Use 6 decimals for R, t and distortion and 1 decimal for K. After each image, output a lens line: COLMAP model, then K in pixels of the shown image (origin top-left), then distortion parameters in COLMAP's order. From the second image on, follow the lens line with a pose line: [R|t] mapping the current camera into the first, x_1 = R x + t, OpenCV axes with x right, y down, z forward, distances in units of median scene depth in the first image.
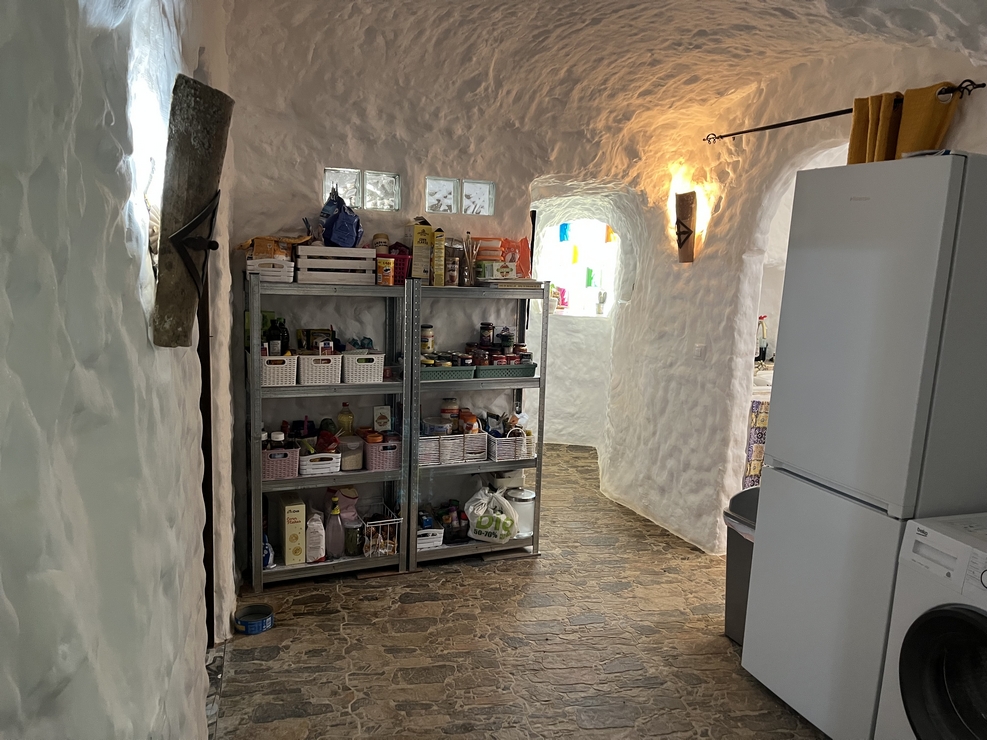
lens RADIAL K [[734.6, 0, 493.5], [0, 734.6, 370.0], [0, 0, 1]] dist [0.047053, -0.008362]
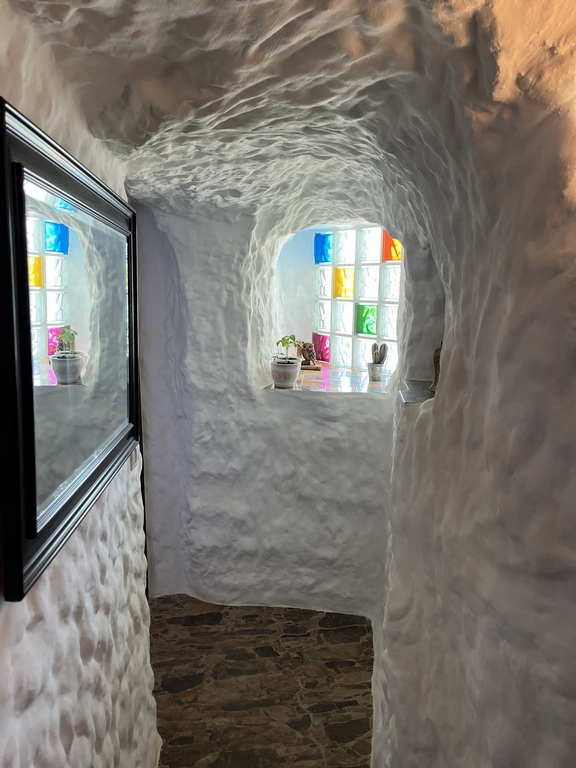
lens RADIAL K [[571.6, 0, 288.0], [0, 571.6, 384.0], [0, 0, 1]] dist [0.047053, -0.008362]
pose [[0.998458, -0.025219, -0.049456, 0.162660], [0.026113, 0.999506, 0.017515, -0.141508], [0.048990, -0.018779, 0.998623, 0.895406]]
